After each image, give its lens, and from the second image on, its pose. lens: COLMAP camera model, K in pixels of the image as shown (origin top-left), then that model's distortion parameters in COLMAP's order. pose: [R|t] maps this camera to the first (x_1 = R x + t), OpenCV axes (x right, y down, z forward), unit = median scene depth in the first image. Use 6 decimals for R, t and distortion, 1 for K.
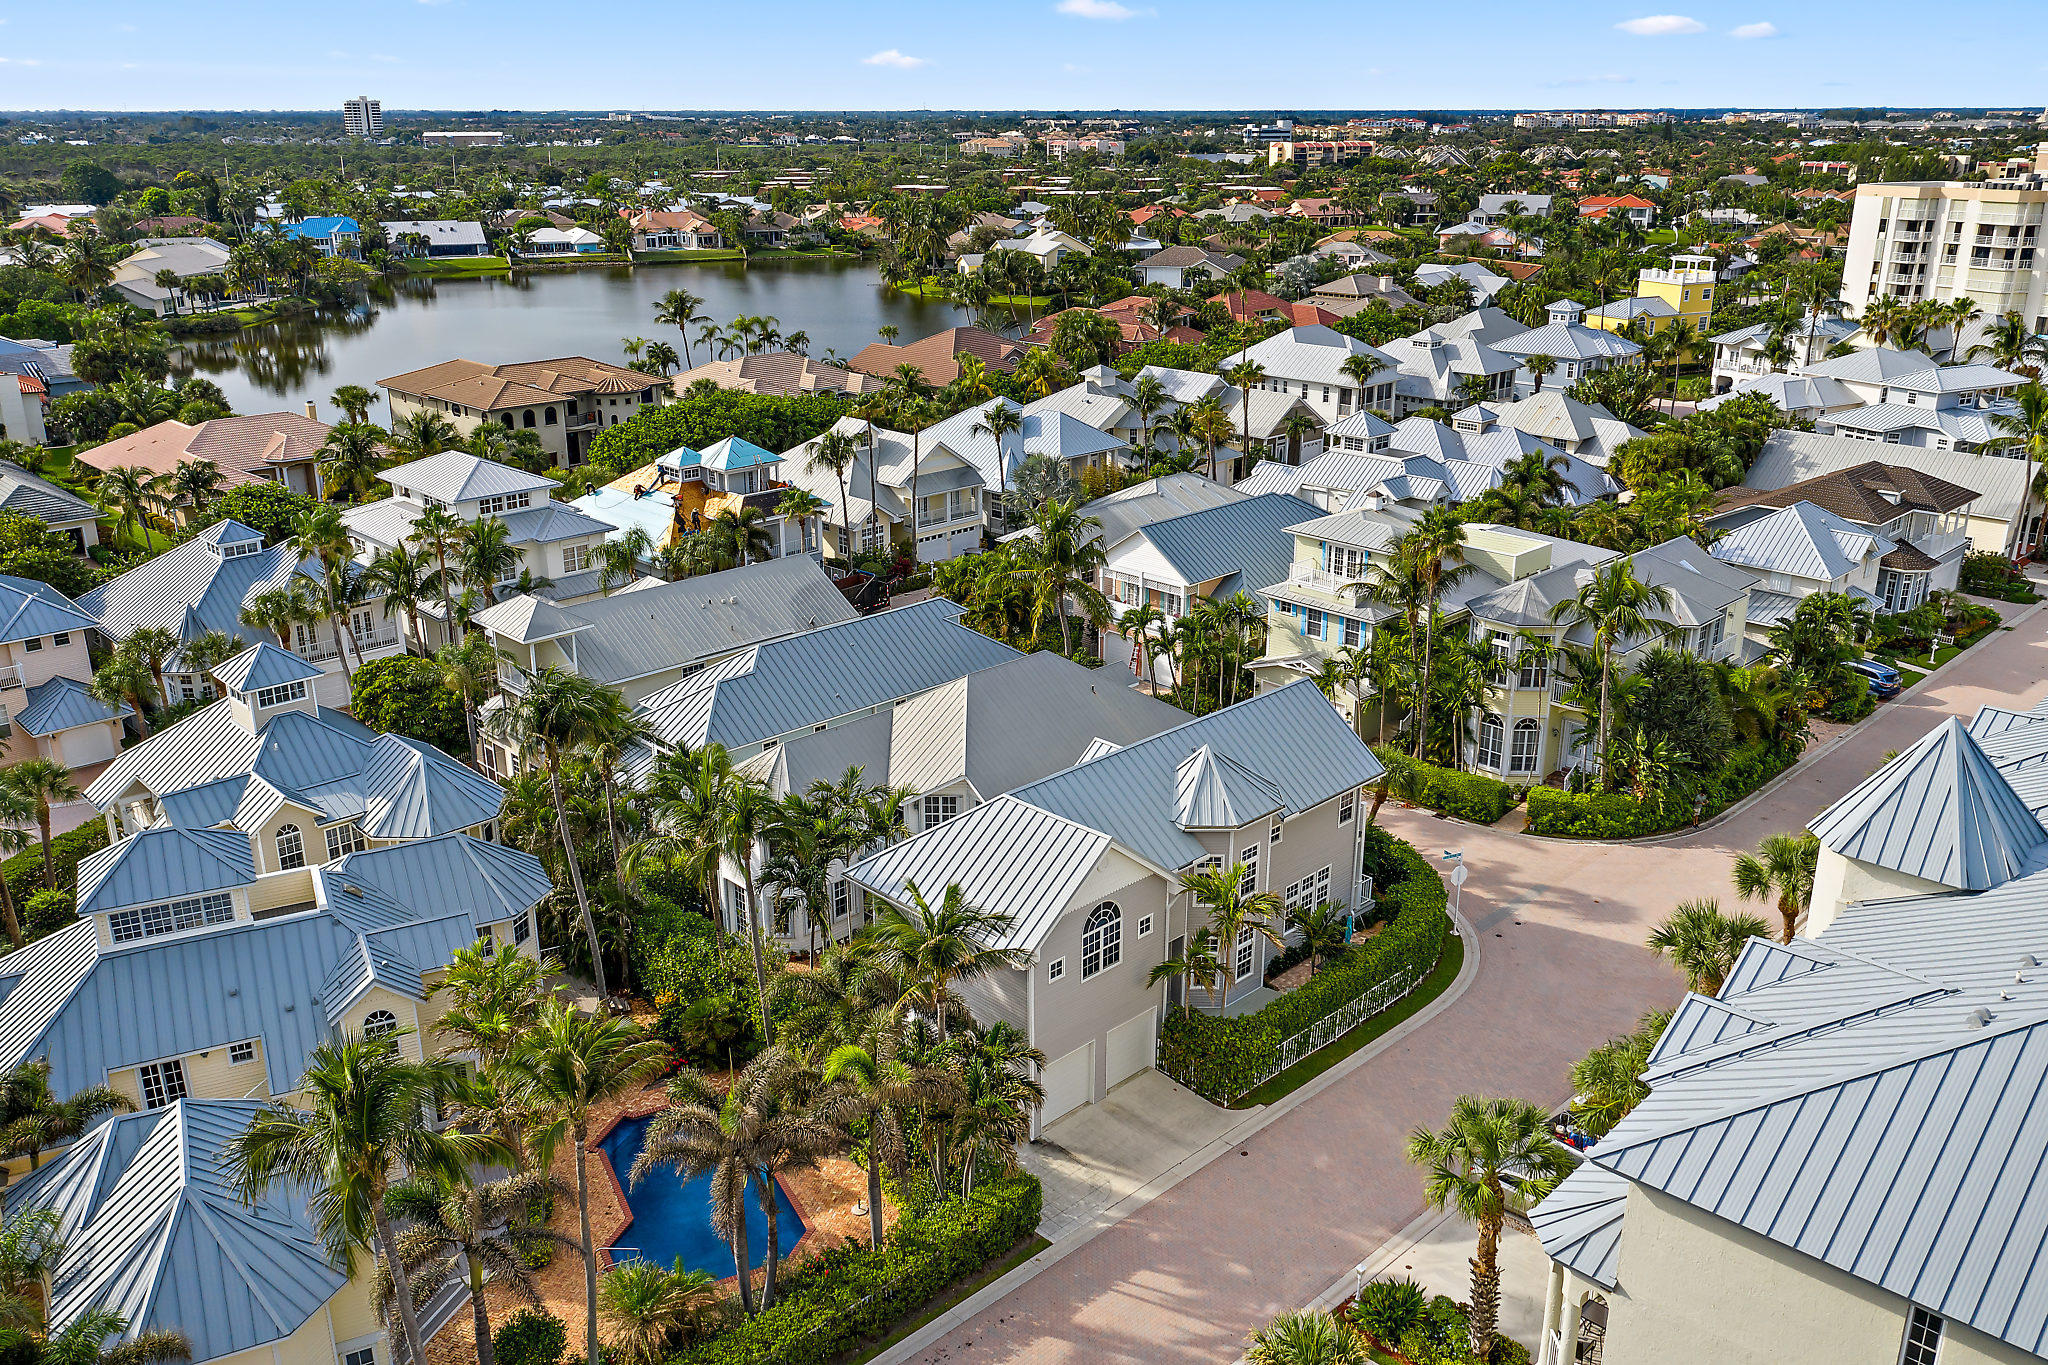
lens RADIAL K [[1610.8, 0, 1024.0], [0, 1610.8, 682.5], [0, 0, 1]] dist [0.004508, -0.001814]
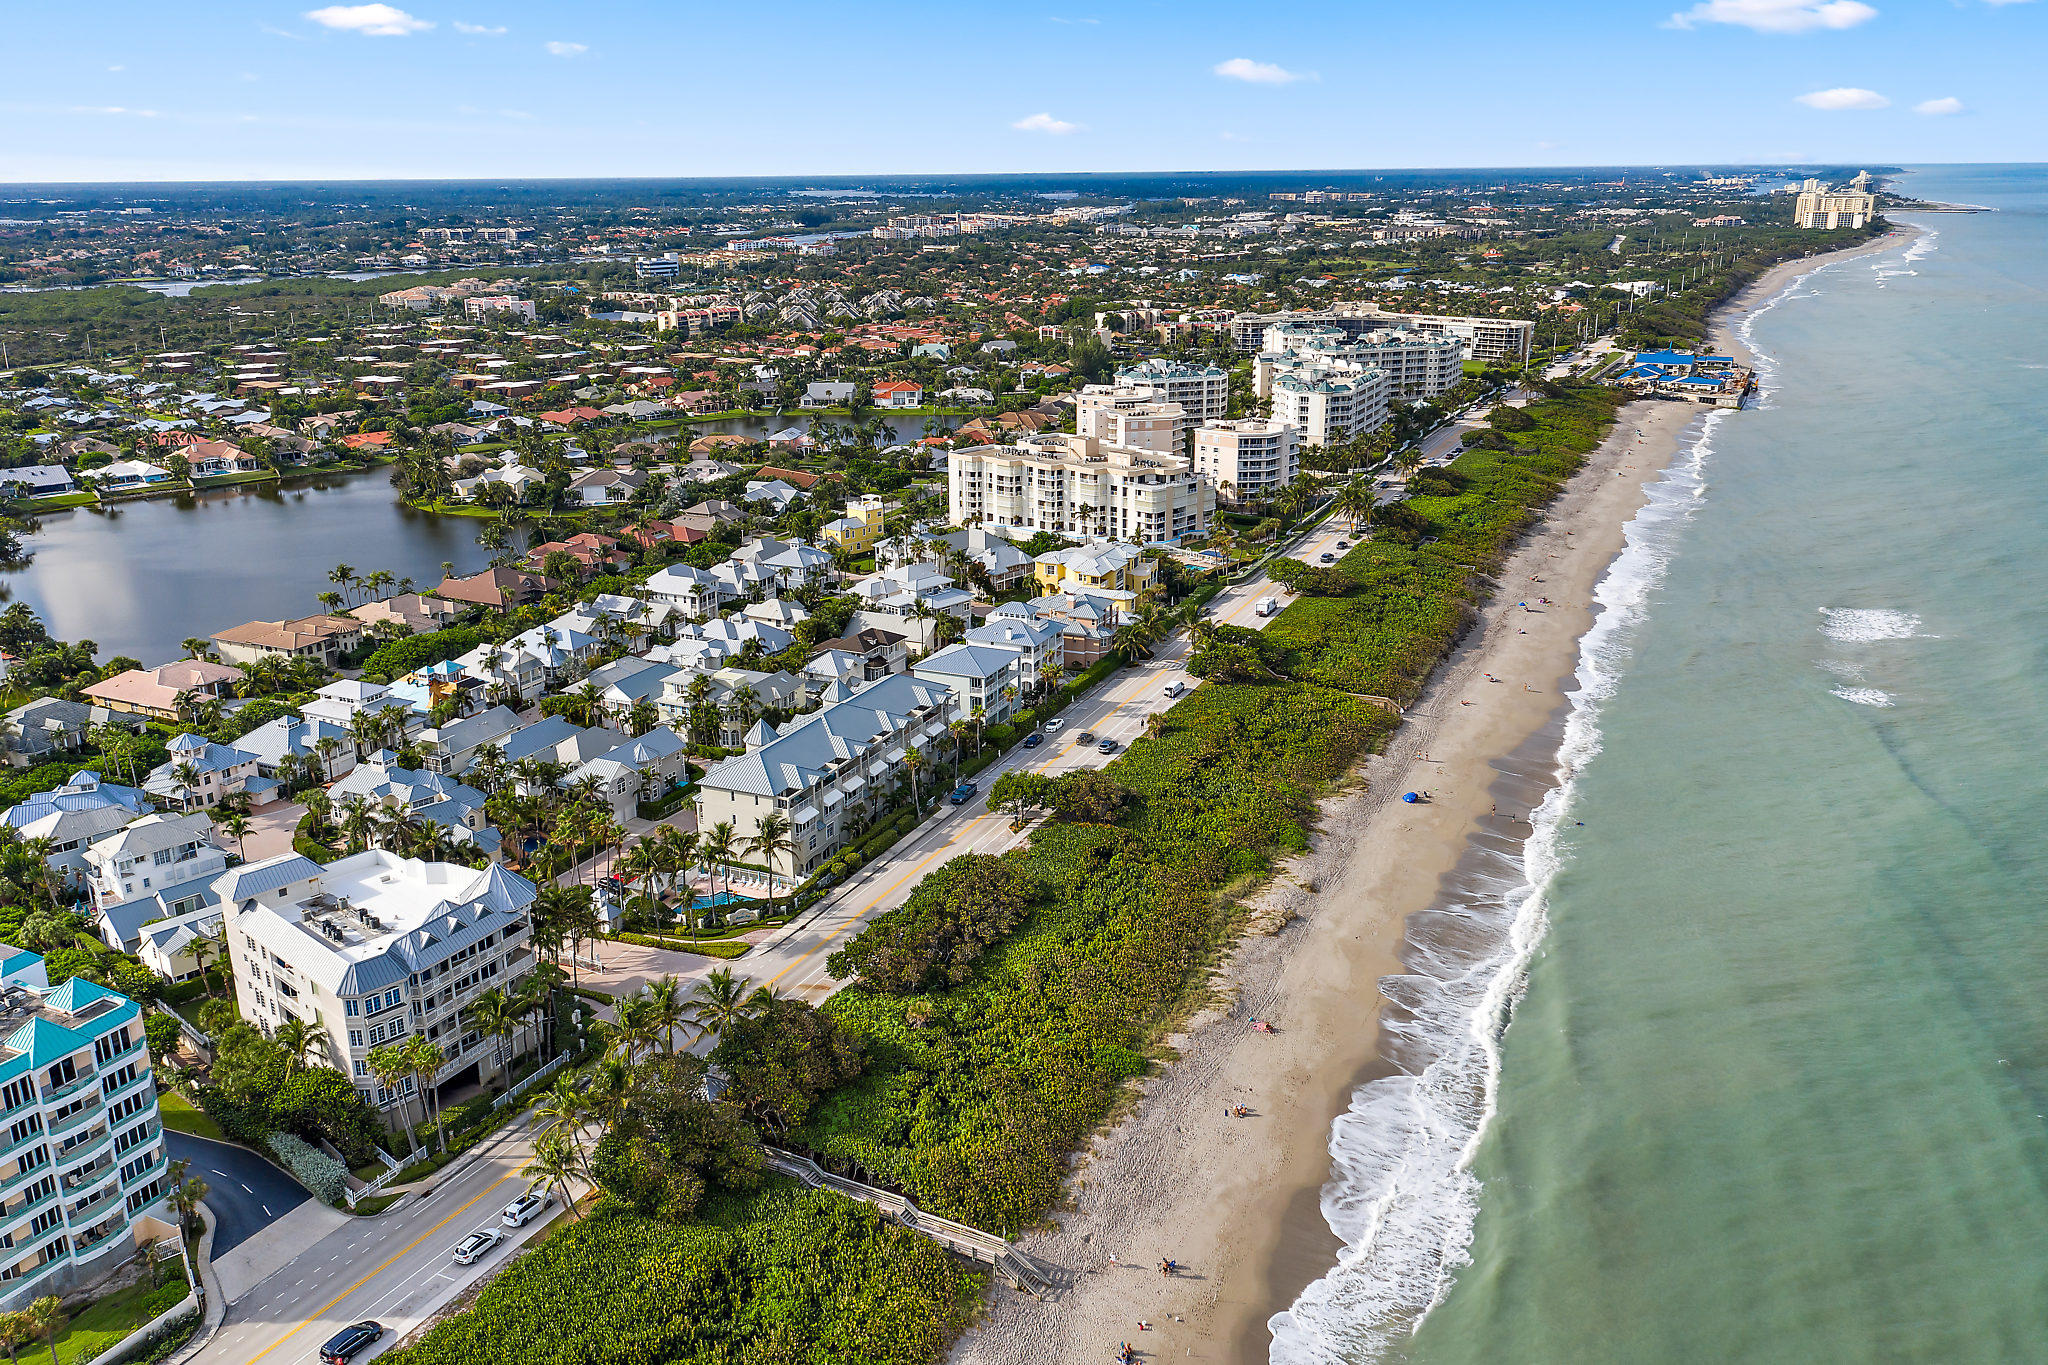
lens RADIAL K [[1610.8, 0, 1024.0], [0, 1610.8, 682.5], [0, 0, 1]] dist [0.004508, -0.001814]
pose [[0.937765, -0.107364, 0.330257, -0.121750], [0.119150, 0.992754, -0.015590, 0.024721], [-0.326191, 0.053970, 0.943762, -1.259877]]
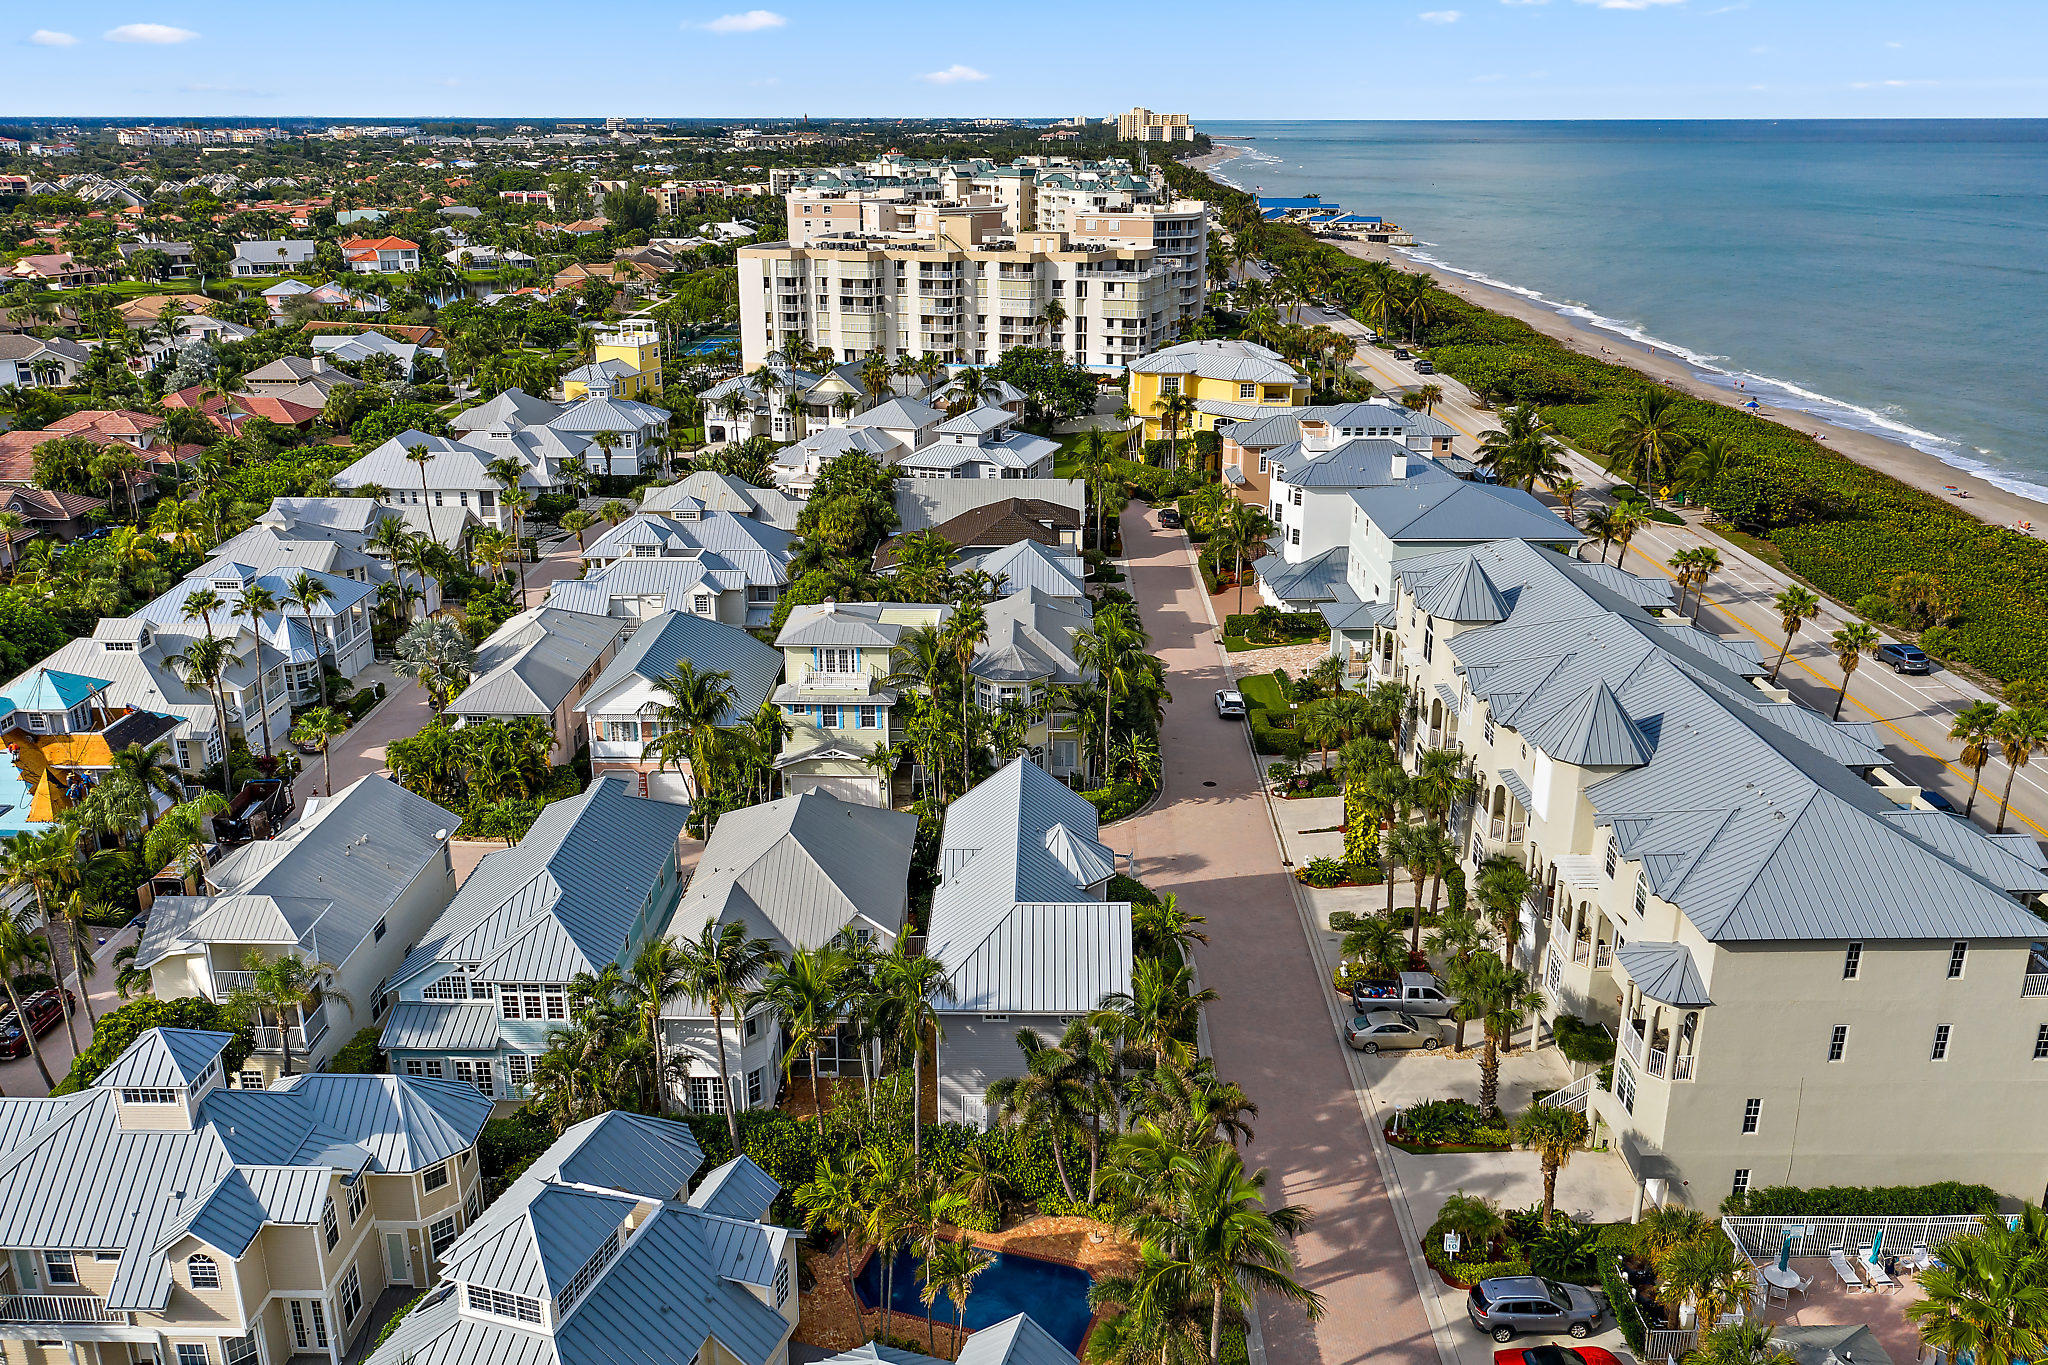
lens RADIAL K [[1636.6, 0, 1024.0], [0, 1636.6, 682.5], [0, 0, 1]] dist [0.007800, 0.007016]
pose [[0.709301, -0.225778, 0.667769, -0.283074], [0.232634, 0.969219, 0.080599, -0.068565], [-0.665412, 0.098177, 0.739992, 0.010087]]
